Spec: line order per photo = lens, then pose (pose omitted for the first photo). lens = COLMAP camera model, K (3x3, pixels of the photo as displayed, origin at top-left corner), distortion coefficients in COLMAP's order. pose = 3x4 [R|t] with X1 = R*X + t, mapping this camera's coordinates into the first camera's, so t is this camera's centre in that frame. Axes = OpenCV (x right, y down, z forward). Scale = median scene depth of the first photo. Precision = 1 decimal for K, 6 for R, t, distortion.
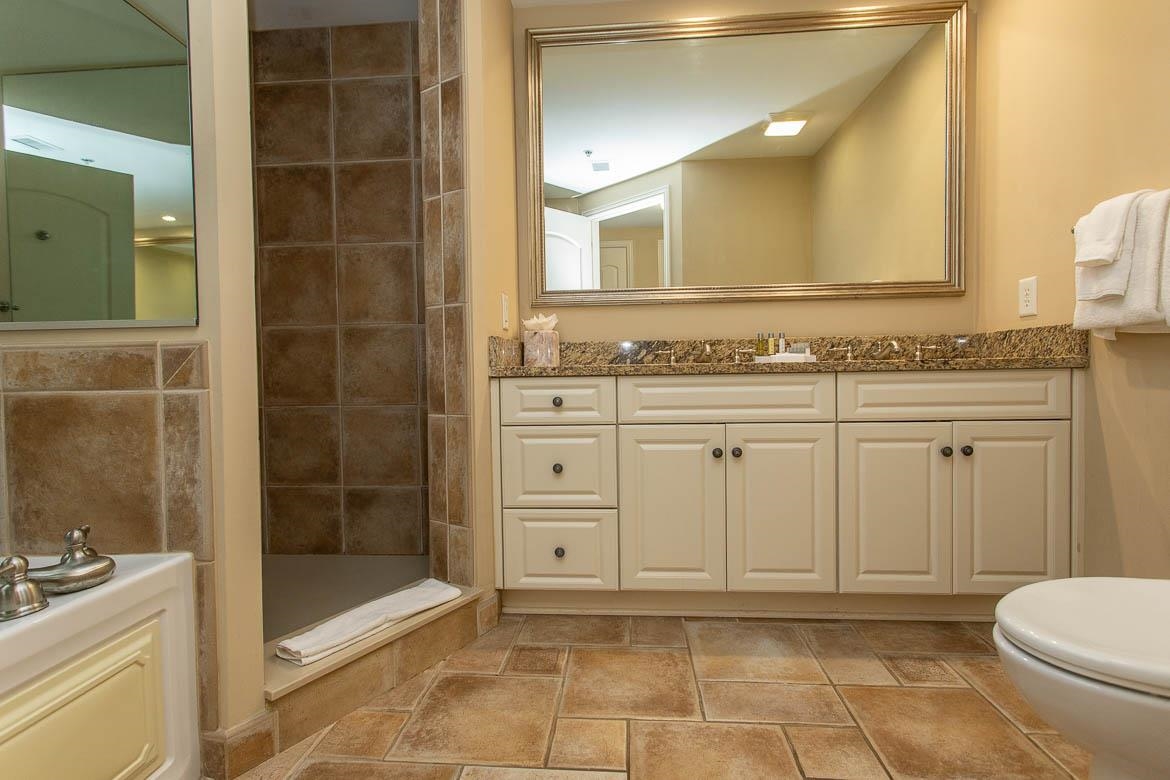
lens RADIAL K [[575.2, 0, 585.0], [0, 575.2, 390.0], [0, 0, 1]] dist [-0.001113, 0.001645]
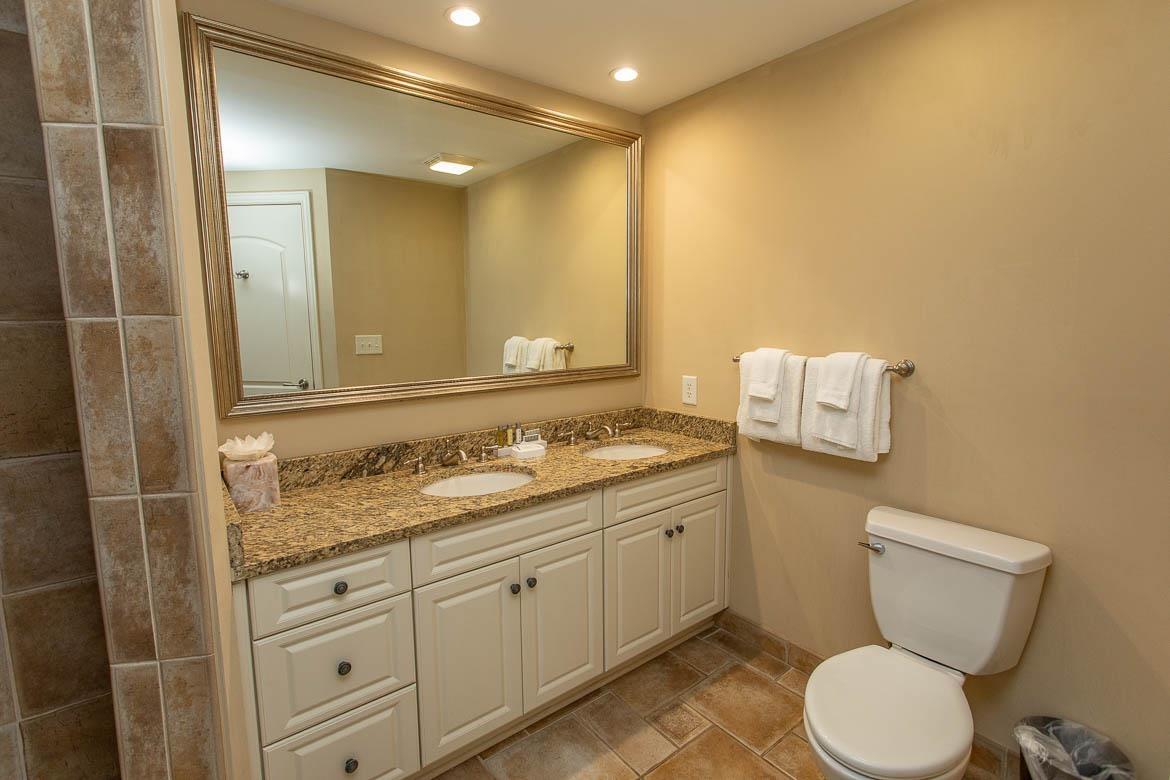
lens RADIAL K [[552.4, 0, 583.0], [0, 552.4, 386.1], [0, 0, 1]] dist [-0.000526, 0.001319]
pose [[0.736702, -0.074781, 0.672070, -0.285031], [0.016643, 0.995571, 0.092533, -0.312263], [-0.676013, -0.056984, 0.734683, 0.244833]]
